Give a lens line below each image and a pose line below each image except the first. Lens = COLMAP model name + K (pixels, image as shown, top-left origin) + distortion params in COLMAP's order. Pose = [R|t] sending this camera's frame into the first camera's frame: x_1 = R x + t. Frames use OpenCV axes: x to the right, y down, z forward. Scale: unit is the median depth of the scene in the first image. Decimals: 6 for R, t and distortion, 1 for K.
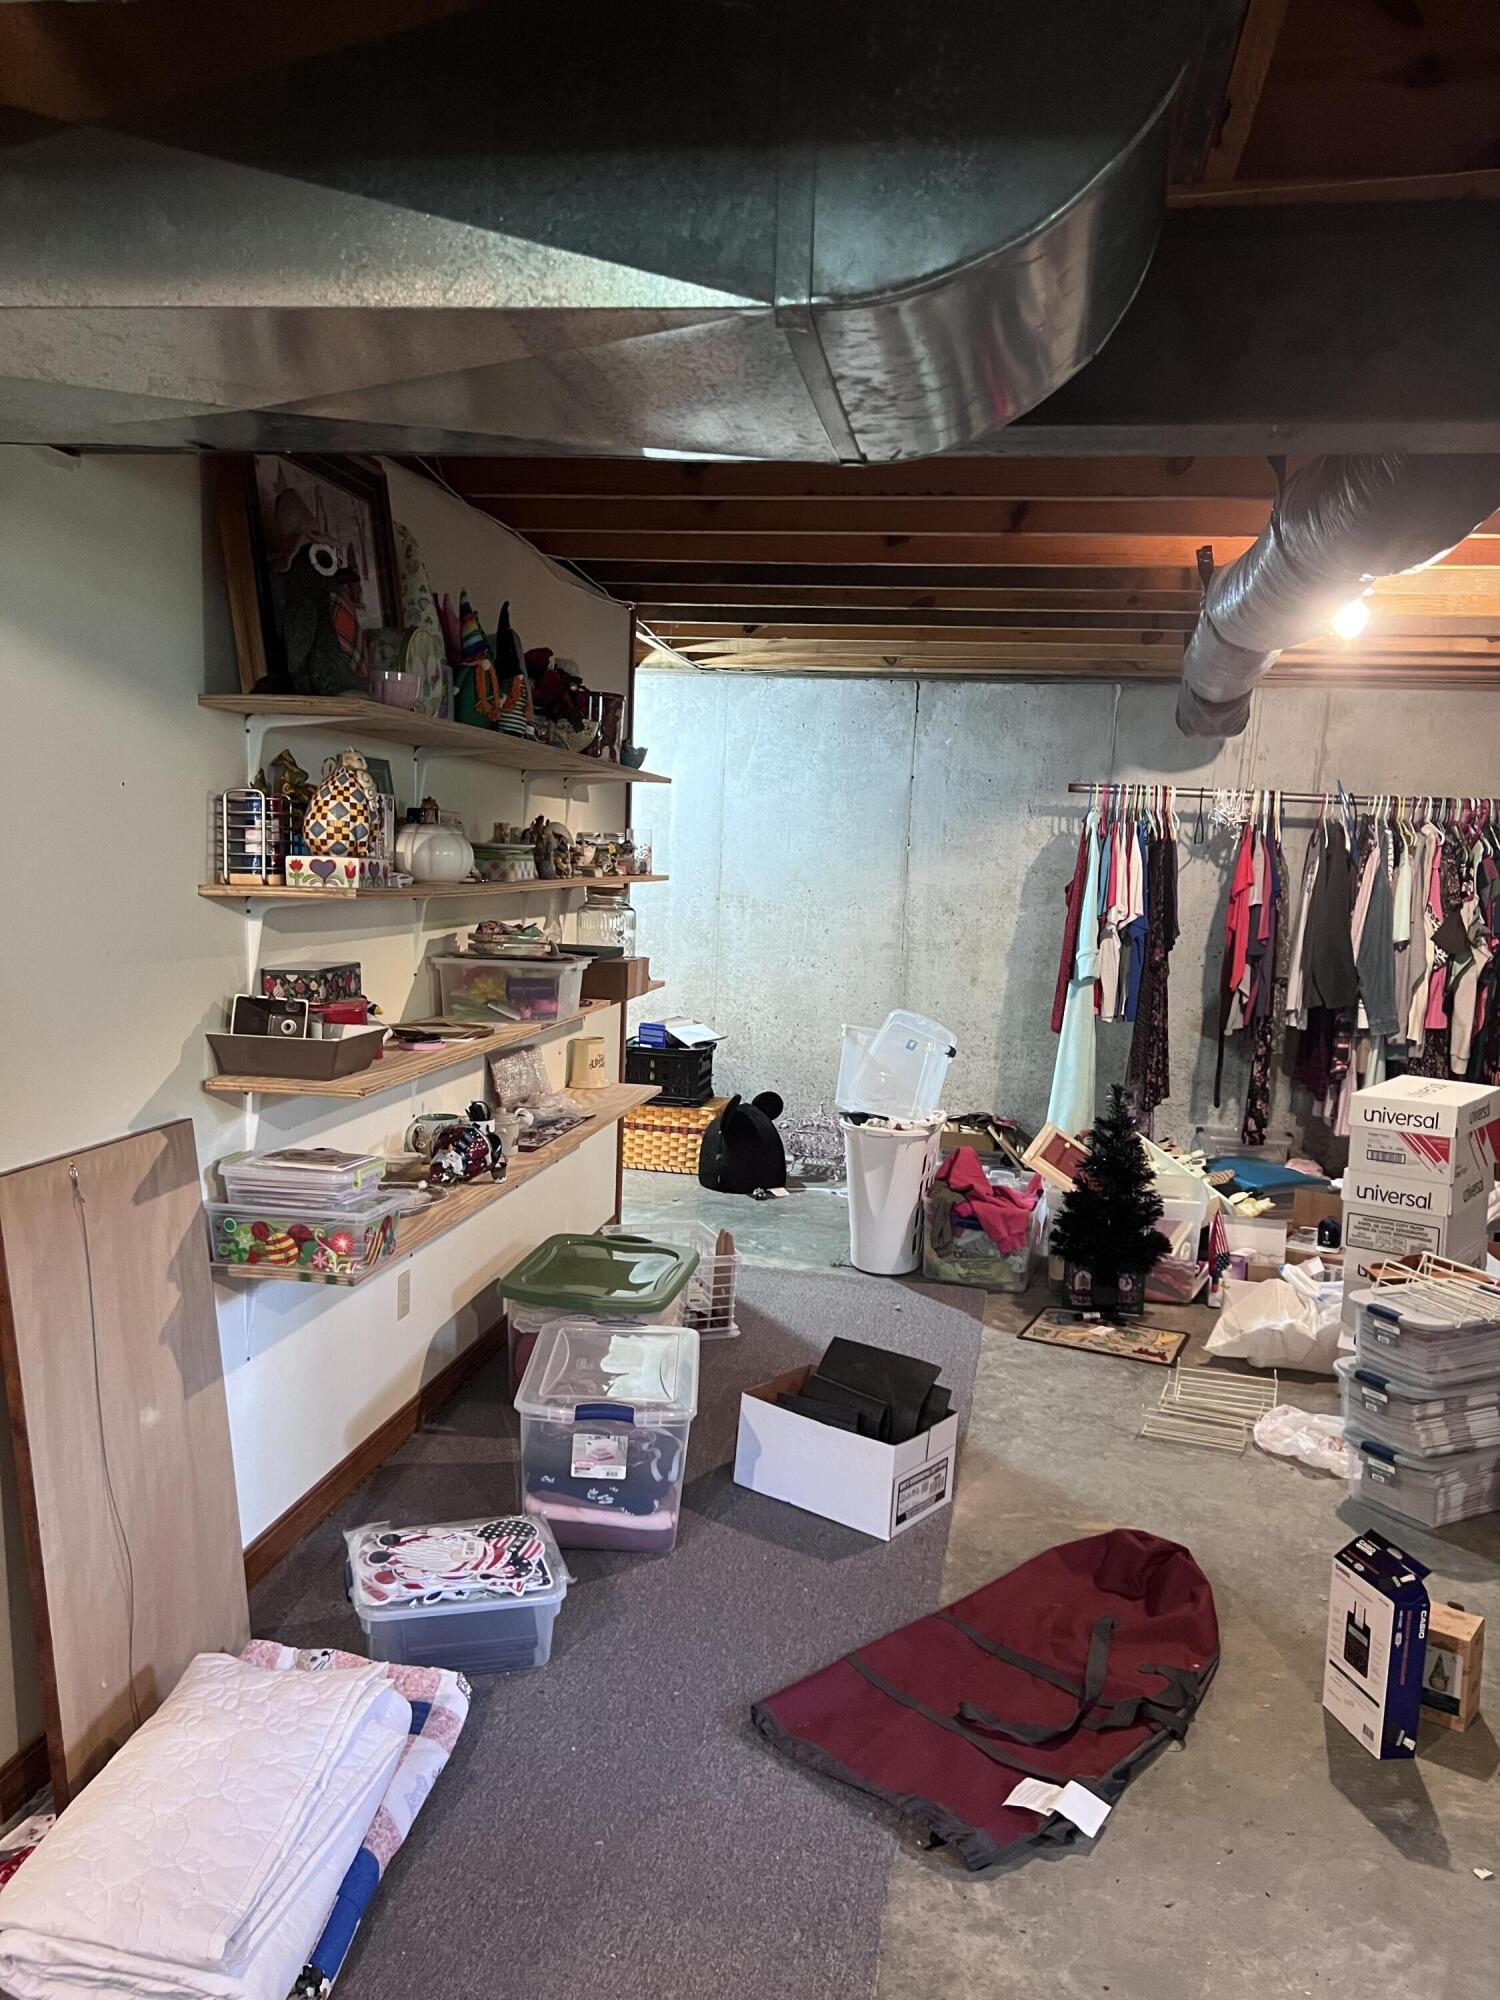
lens RADIAL K [[1509.4, 0, 753.7], [0, 1509.4, 998.0], [0, 0, 1]] dist [0.046621, 0.000039]
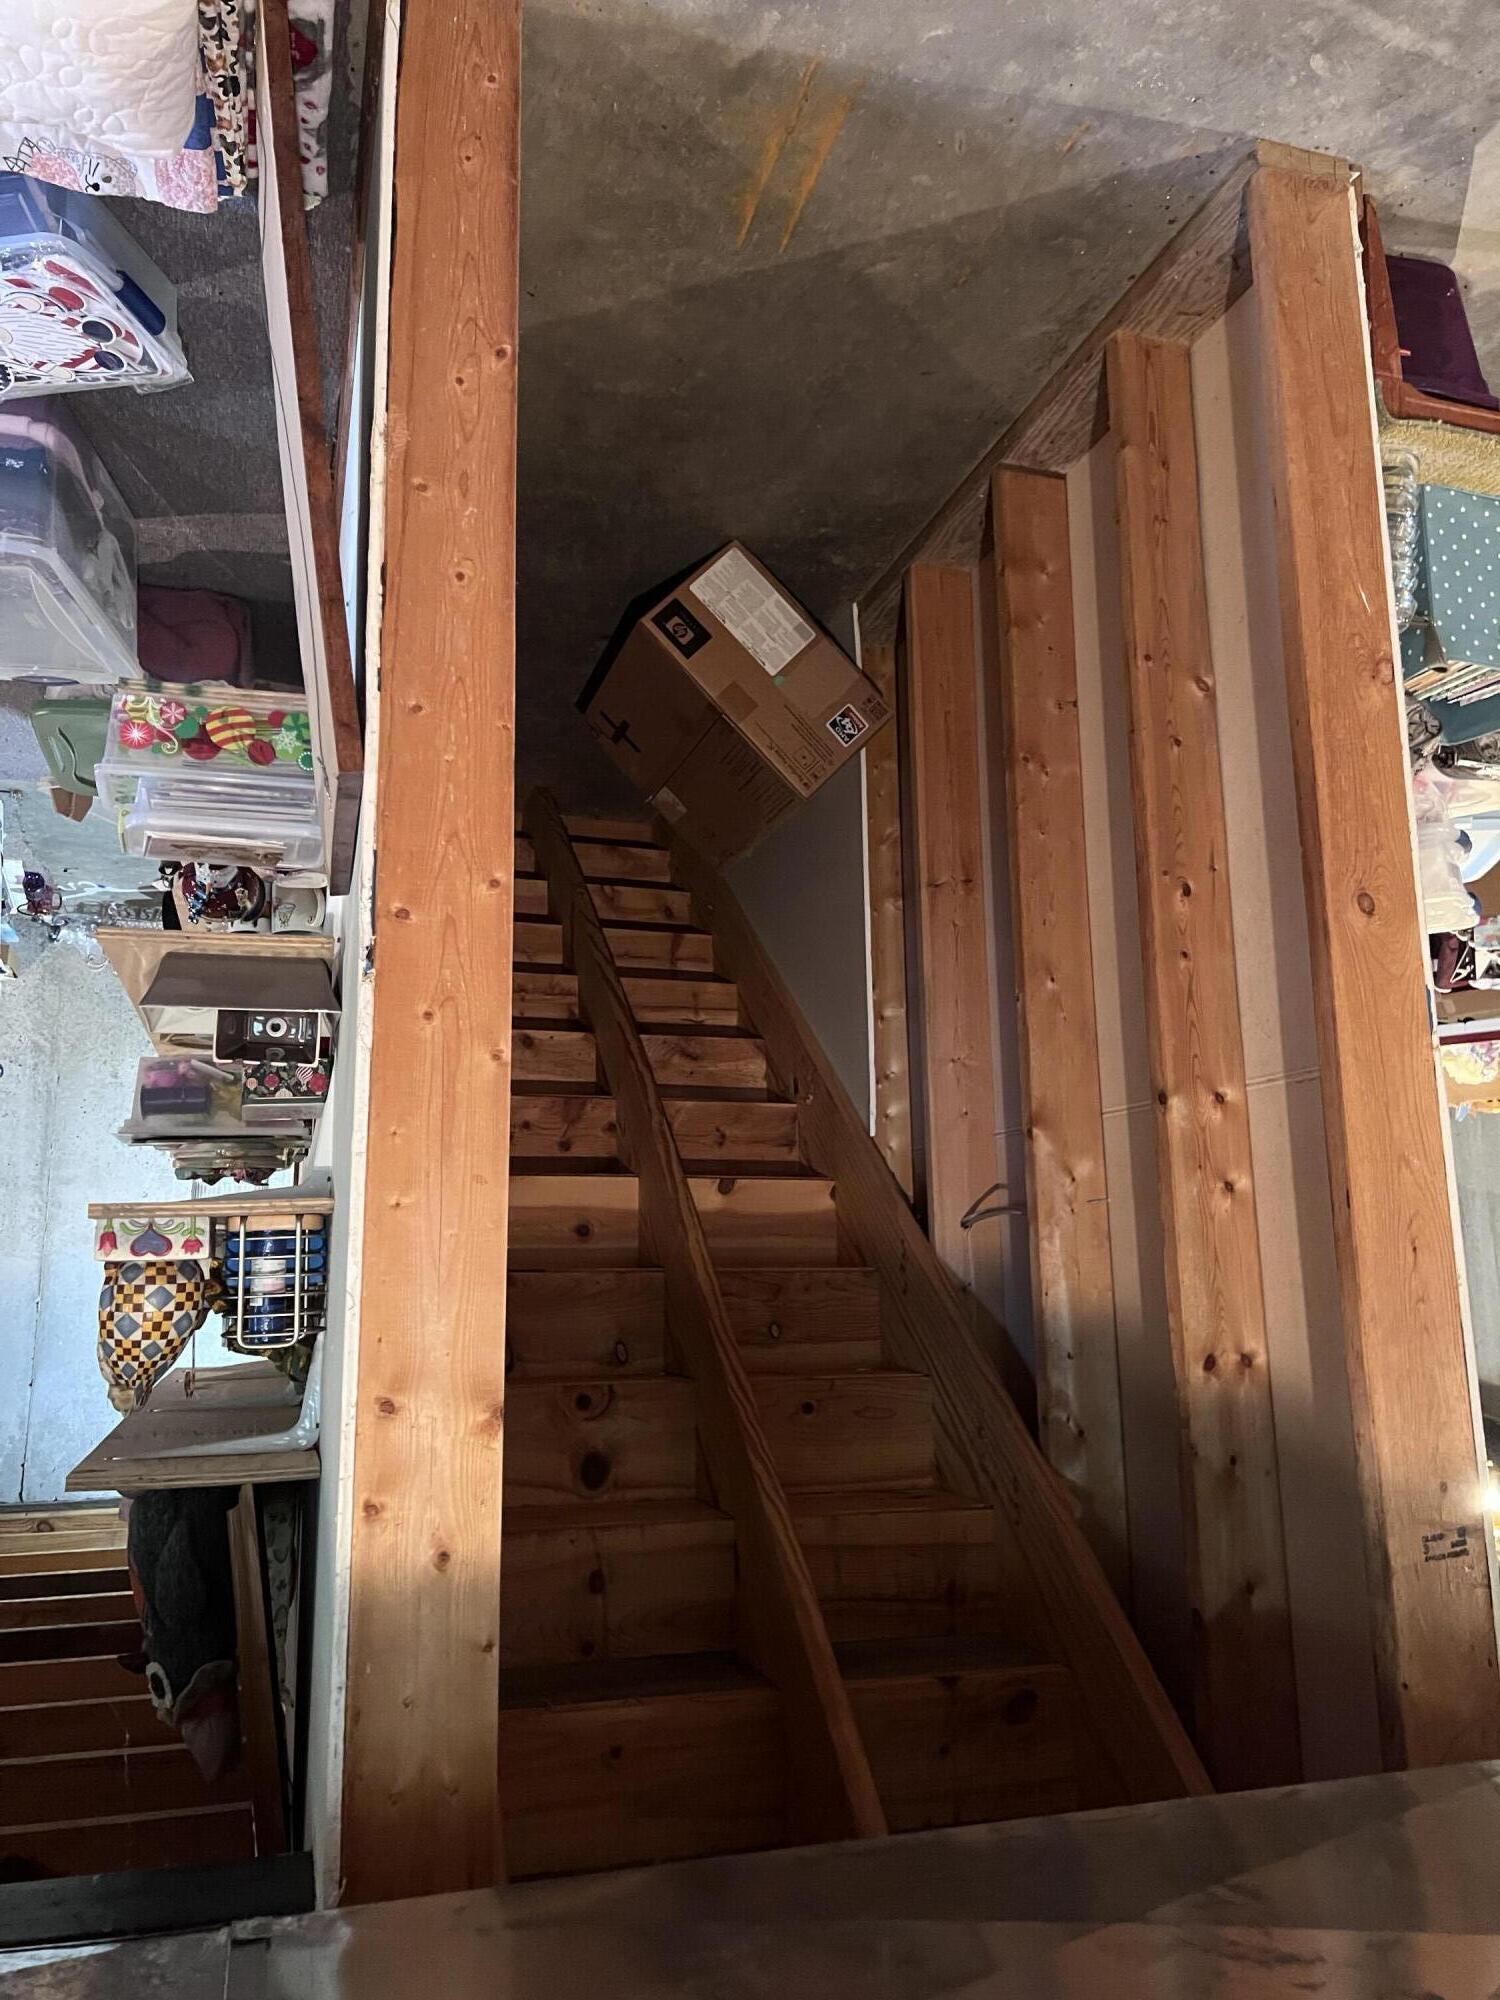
lens RADIAL K [[1509.4, 0, 753.8], [0, 1509.4, 996.4], [0, 0, 1]] dist [0.046621, 0.000039]
pose [[-0.993920, 0.028360, -0.106390, -0.488144], [-0.037104, -0.996013, 0.081132, -0.037538], [-0.103665, 0.084586, 0.991009, 0.240997]]
